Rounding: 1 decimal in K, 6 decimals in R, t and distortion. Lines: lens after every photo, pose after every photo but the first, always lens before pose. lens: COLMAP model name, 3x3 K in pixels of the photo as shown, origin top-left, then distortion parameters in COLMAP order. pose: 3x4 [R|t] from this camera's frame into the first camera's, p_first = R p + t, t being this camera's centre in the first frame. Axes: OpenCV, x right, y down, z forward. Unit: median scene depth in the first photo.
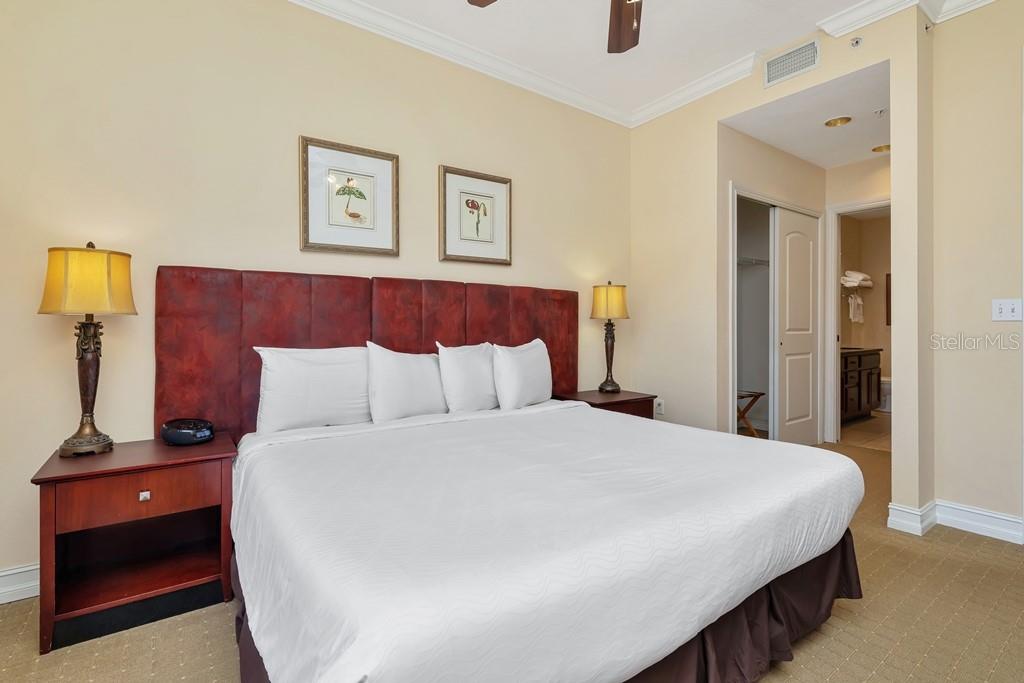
lens RADIAL K [[481.1, 0, 509.7], [0, 481.1, 323.8], [0, 0, 1]] dist [0.001424, -0.000141]
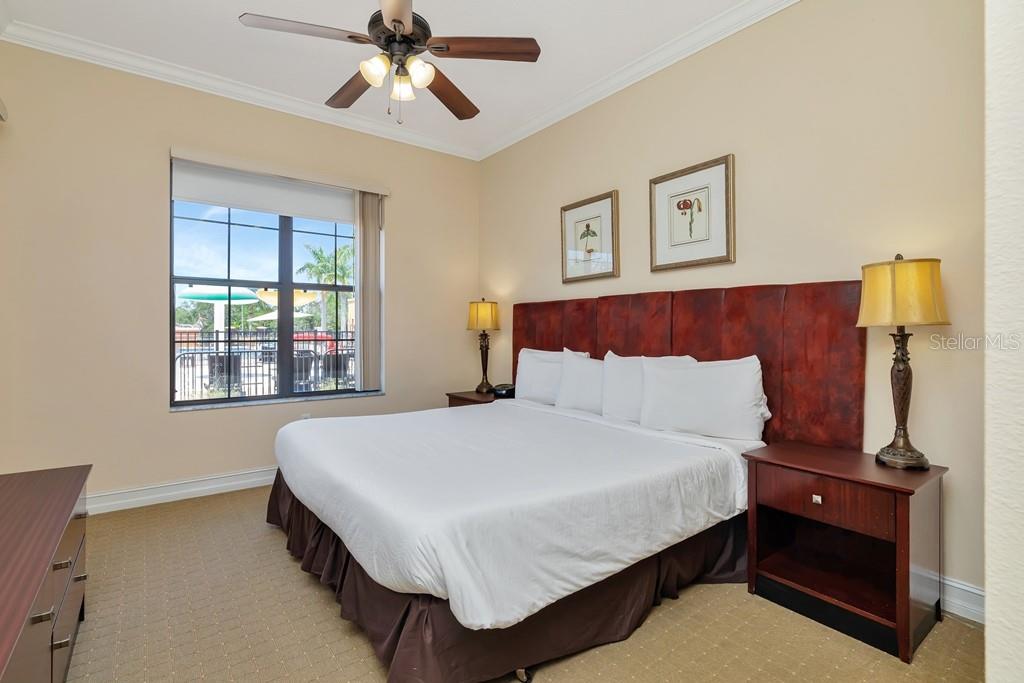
lens RADIAL K [[481.1, 0, 509.7], [0, 481.1, 323.8], [0, 0, 1]] dist [0.001424, -0.000141]
pose [[0.026617, -0.018952, -0.999466, 0.840520], [-0.000302, 0.999820, -0.018967, -0.003066], [0.999646, 0.000807, 0.026607, 0.650597]]
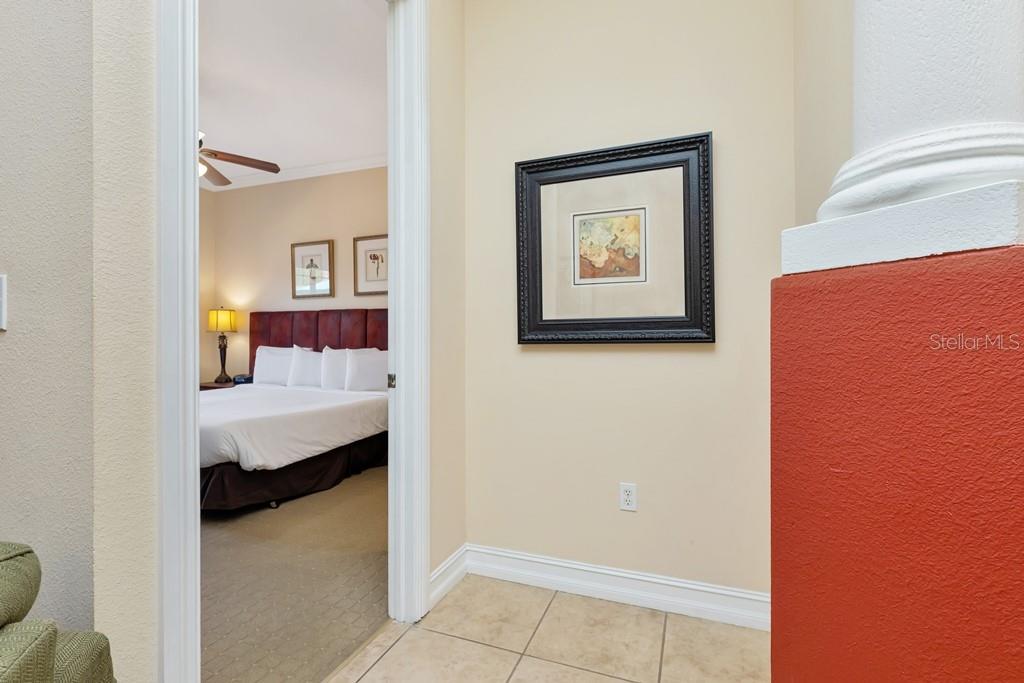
lens RADIAL K [[487.9, 0, 508.1], [0, 487.9, 330.4], [0, 0, 1]] dist [-0.000469, -0.000086]
pose [[0.539975, -0.009851, -0.841623, 1.467921], [0.000236, 0.999933, -0.011553, 0.002103], [0.841681, 0.006040, 0.539942, 0.532503]]
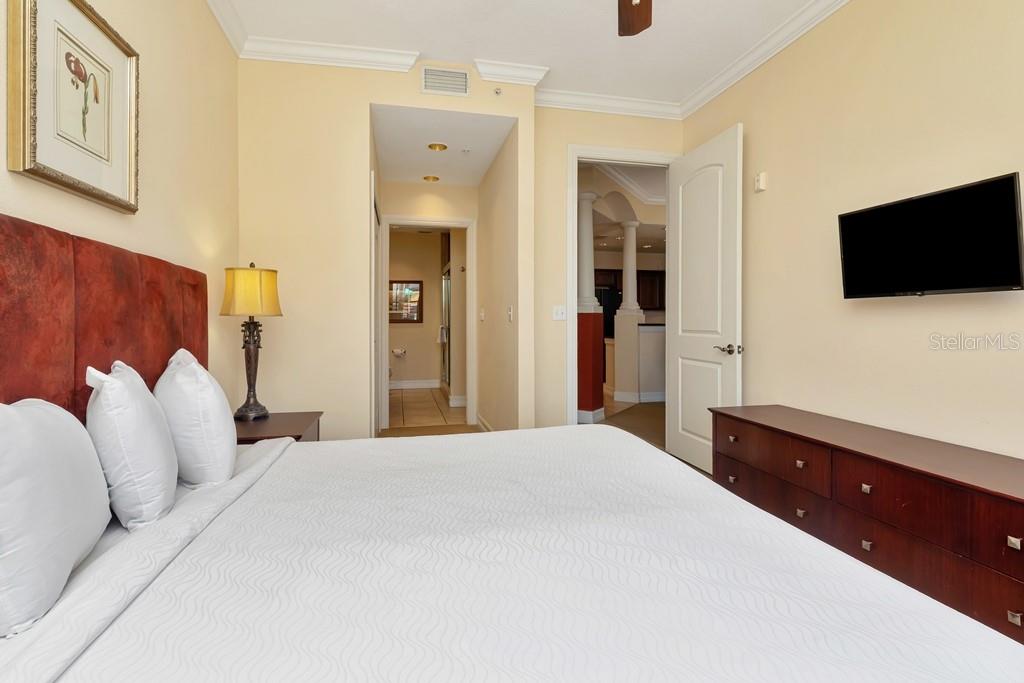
lens RADIAL K [[481.1, 0, 509.7], [0, 481.1, 323.8], [0, 0, 1]] dist [0.001424, -0.000141]
pose [[0.384656, -0.005645, 0.923043, -0.352009], [0.002195, 0.999984, 0.005201, -0.002278], [-0.923058, 0.000026, 0.384662, 0.440894]]
